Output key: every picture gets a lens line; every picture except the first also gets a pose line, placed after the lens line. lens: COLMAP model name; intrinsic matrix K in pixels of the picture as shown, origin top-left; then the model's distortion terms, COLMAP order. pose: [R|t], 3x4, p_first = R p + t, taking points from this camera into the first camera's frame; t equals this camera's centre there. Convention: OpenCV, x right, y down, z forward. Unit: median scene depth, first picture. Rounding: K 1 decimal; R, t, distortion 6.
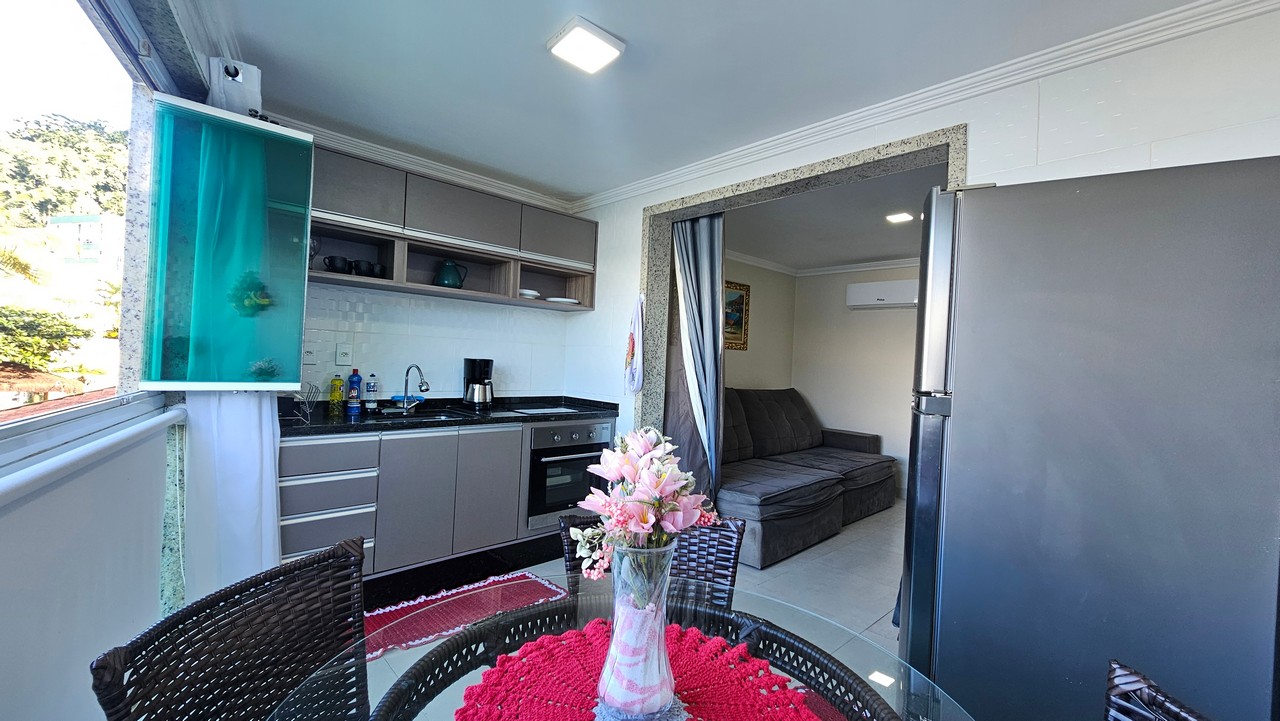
lens RADIAL K [[522.2, 0, 636.0], [0, 522.2, 357.6], [0, 0, 1]] dist [0.000146, -0.000275]
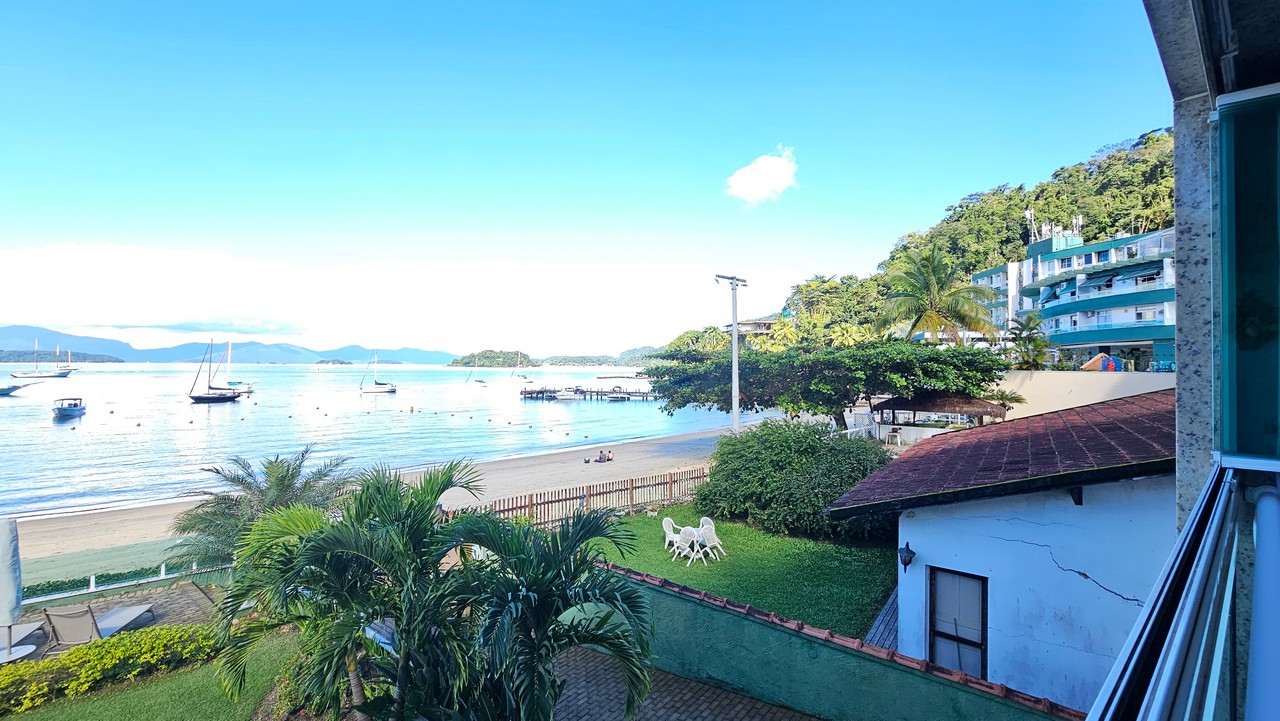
lens RADIAL K [[510.6, 0, 640.0], [0, 510.6, 360.5], [0, 0, 1]] dist [0.000271, 0.000073]
pose [[0.159037, -0.048987, -0.986057, -0.087842], [0.006782, 0.998799, -0.048526, -0.019475], [0.987249, 0.001030, 0.159178, -0.003608]]
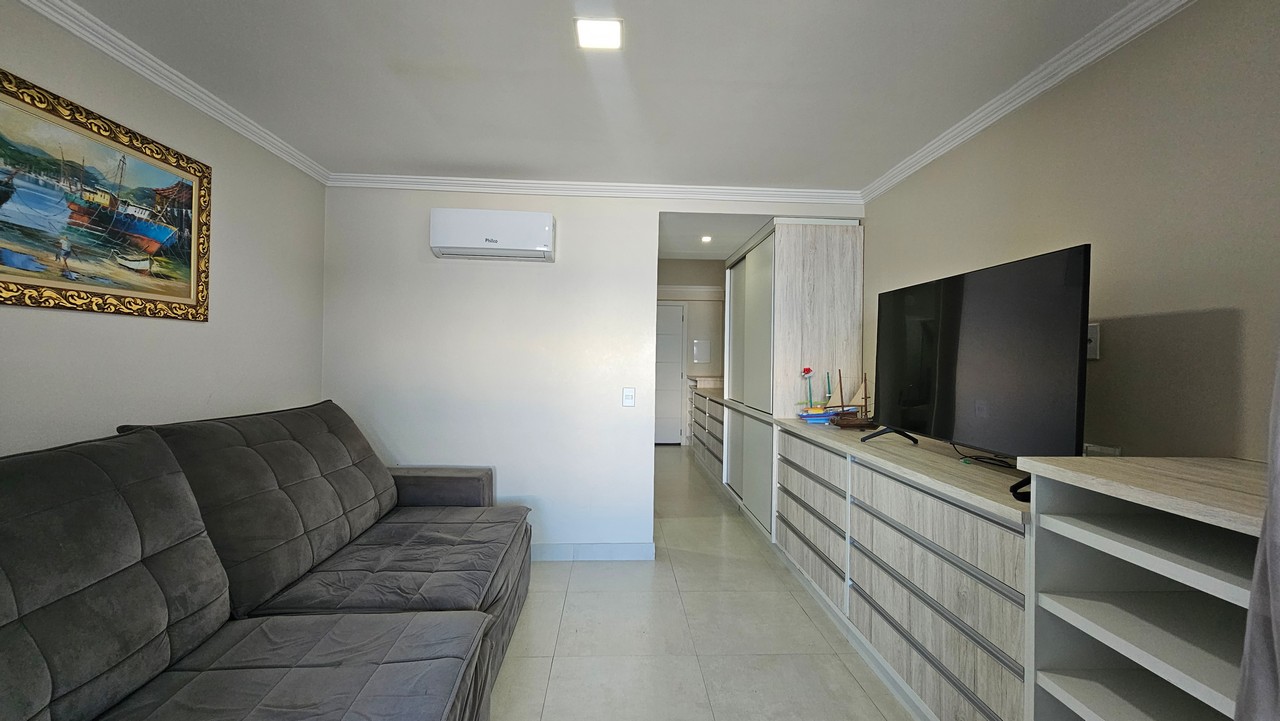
lens RADIAL K [[522.2, 0, 636.0], [0, 522.2, 357.6], [0, 0, 1]] dist [0.000146, -0.000275]
pose [[0.643145, -0.030078, 0.765153, 0.184066], [0.007192, 0.999421, 0.033242, 0.004723], [-0.765710, -0.015876, 0.642989, 0.765778]]
